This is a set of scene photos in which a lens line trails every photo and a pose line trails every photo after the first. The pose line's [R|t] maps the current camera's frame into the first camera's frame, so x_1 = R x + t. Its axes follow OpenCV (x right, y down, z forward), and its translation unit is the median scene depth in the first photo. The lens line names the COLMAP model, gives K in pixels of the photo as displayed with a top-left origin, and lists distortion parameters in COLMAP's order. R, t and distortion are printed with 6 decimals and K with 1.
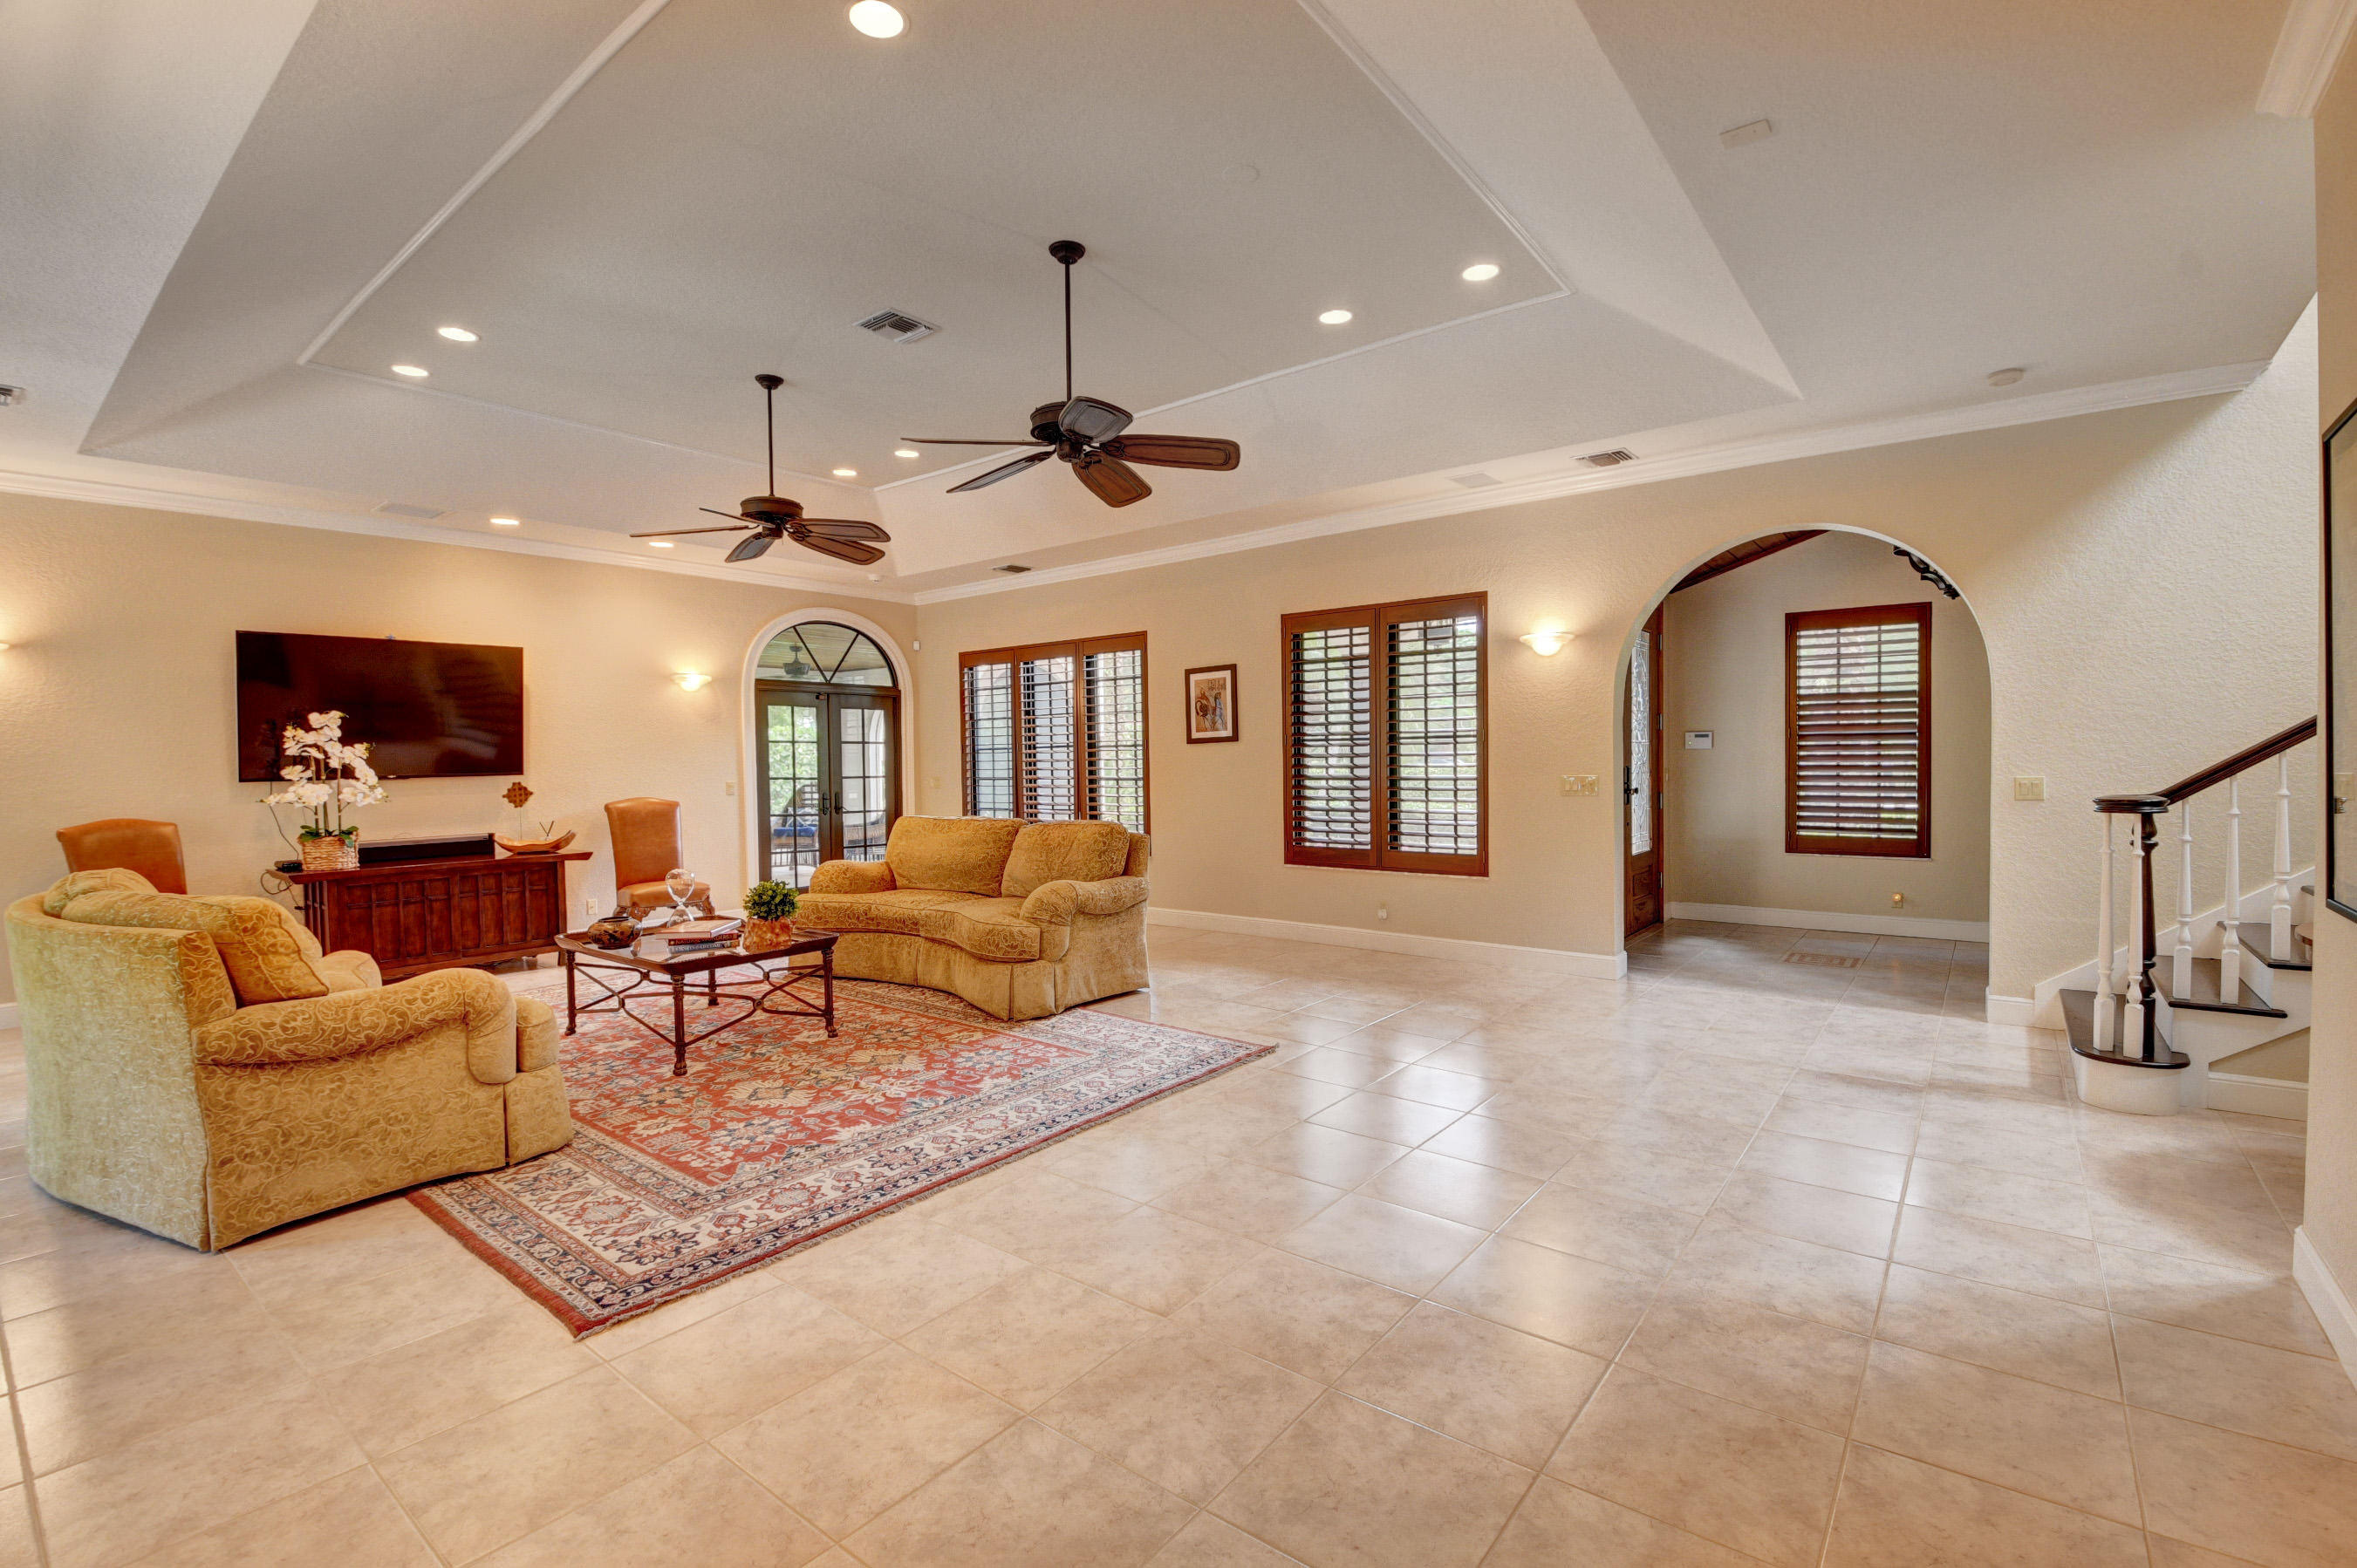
lens RADIAL K [[1030.9, 0, 1178.5], [0, 1030.9, 784.0], [0, 0, 1]] dist [0.017730, -0.032200]
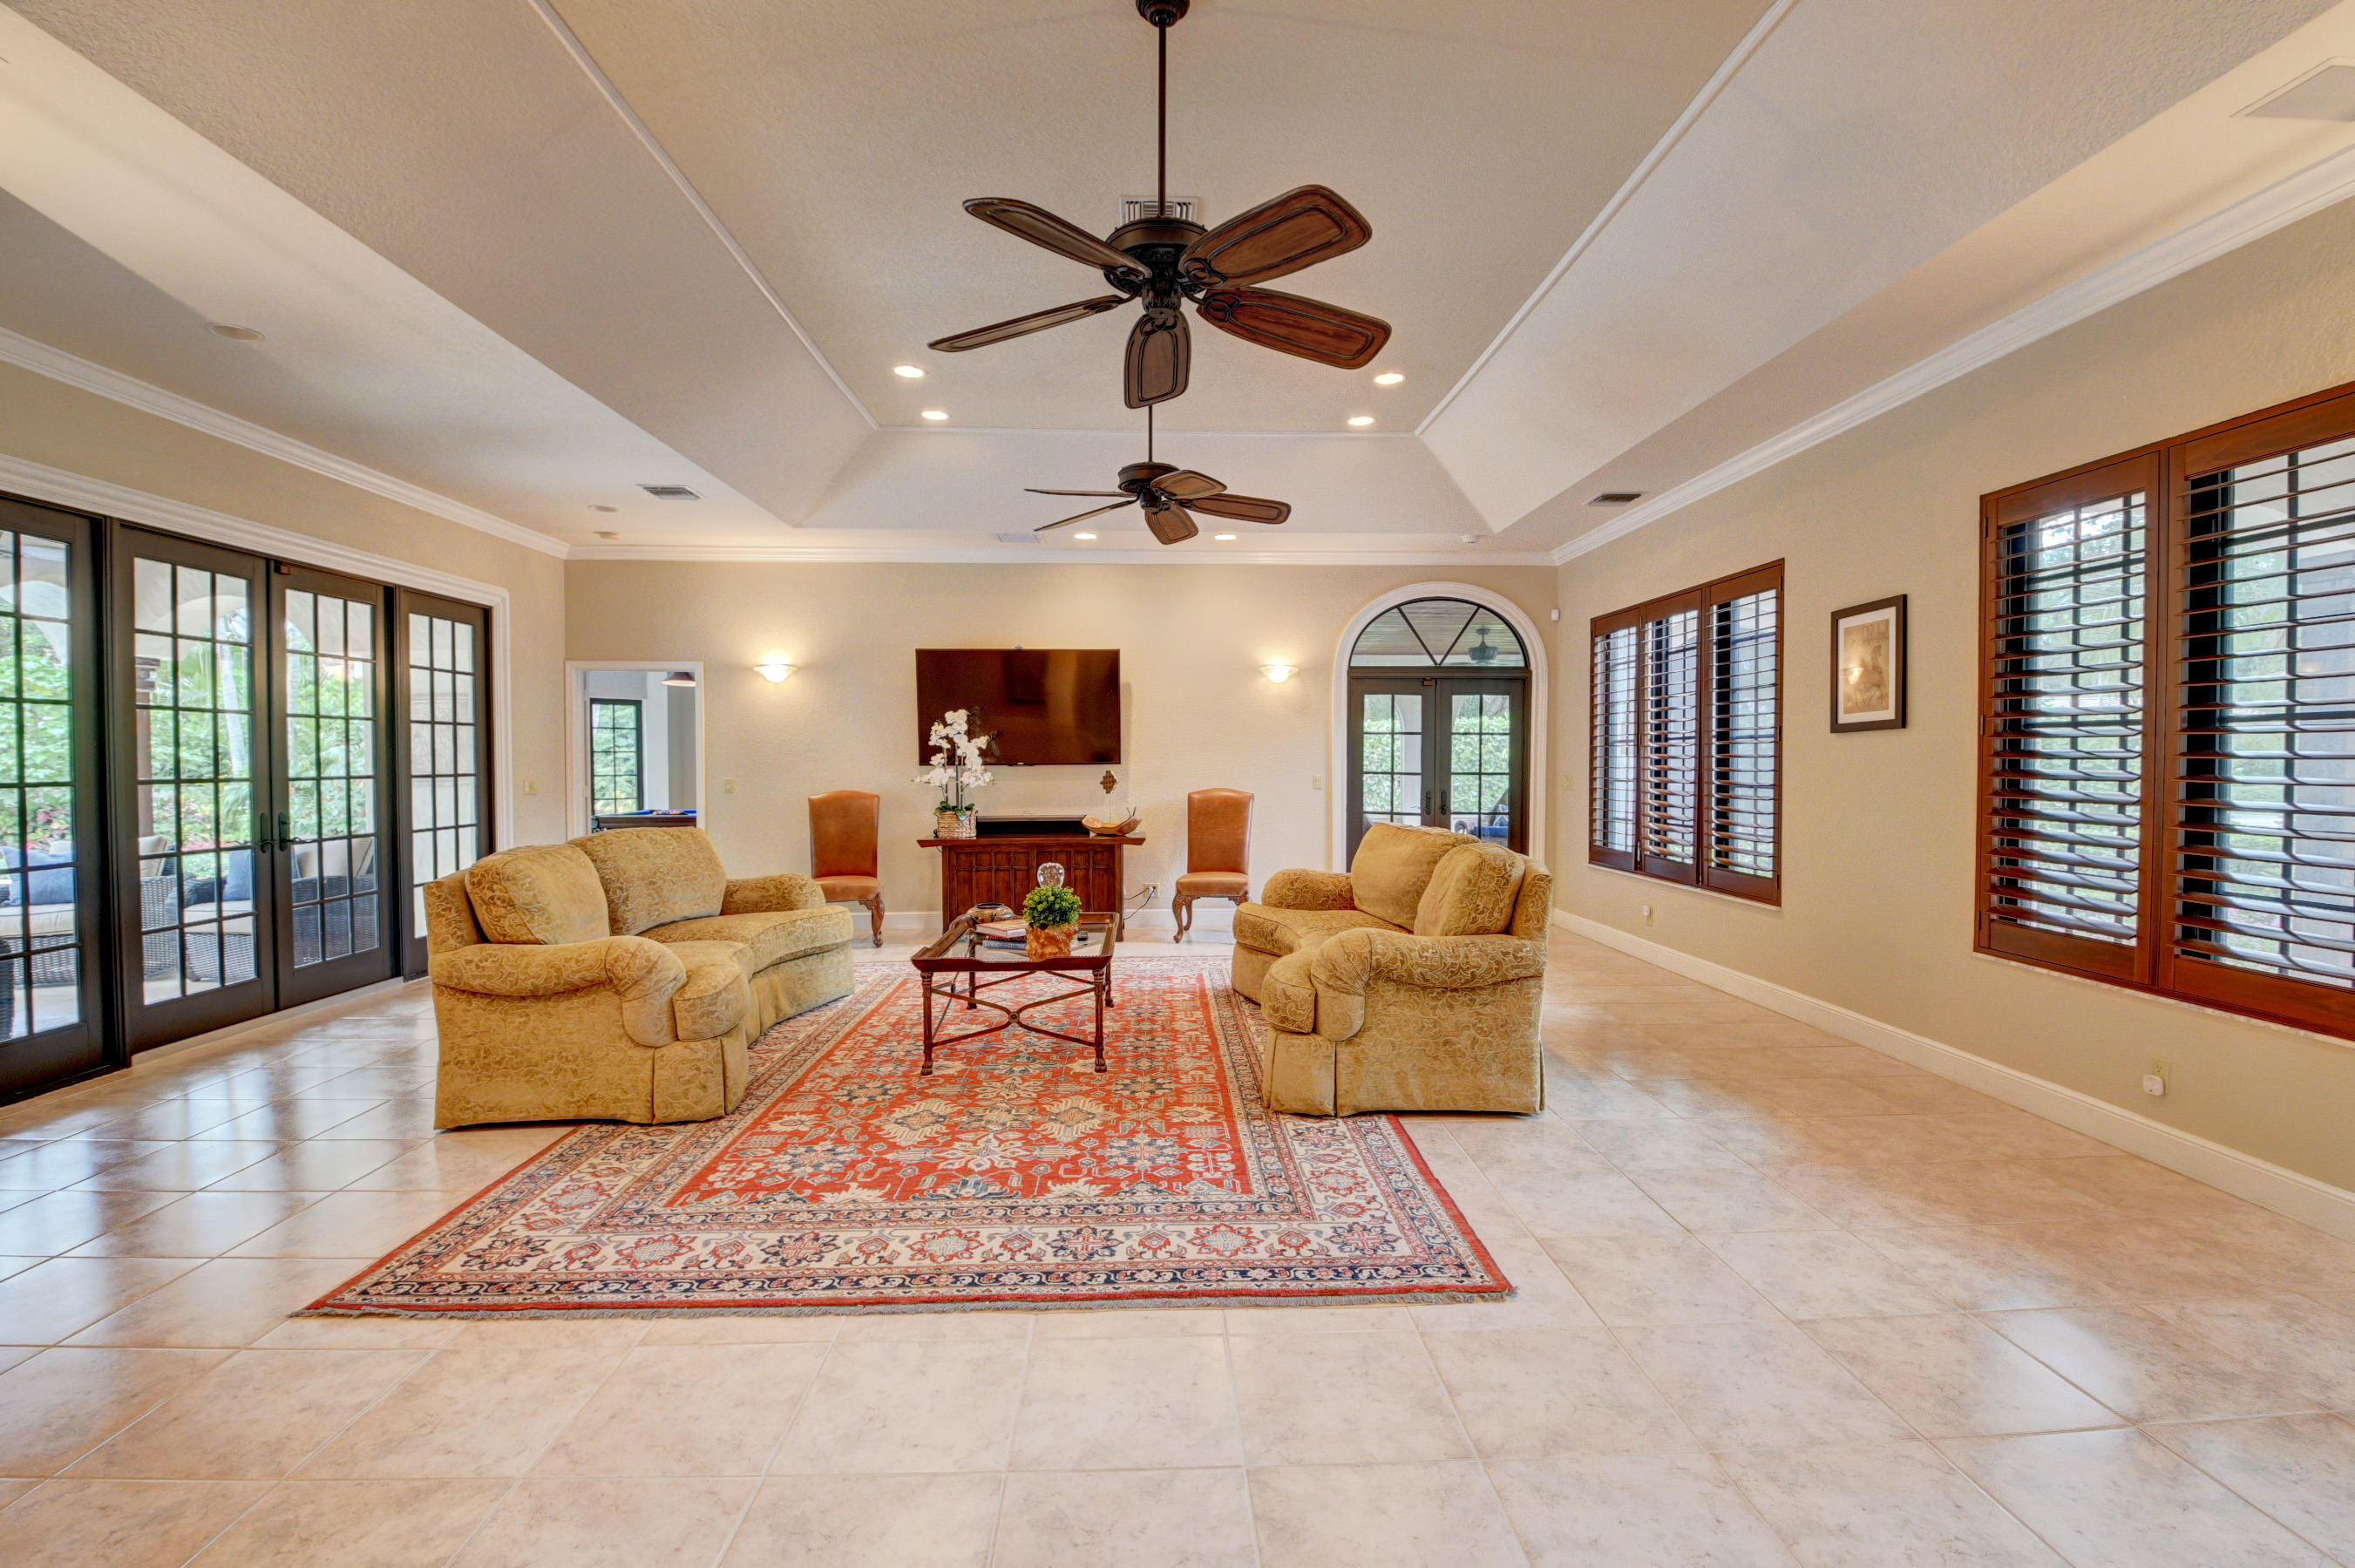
lens RADIAL K [[1030.2, 0, 1177.5], [0, 1030.2, 784.0], [0, 0, 1]] dist [0.017730, -0.032200]
pose [[0.652228, 0.031850, -0.757353, 0.357001], [-0.026122, 0.999468, 0.019536, -0.015899], [0.757573, 0.007042, 0.652713, 0.480585]]
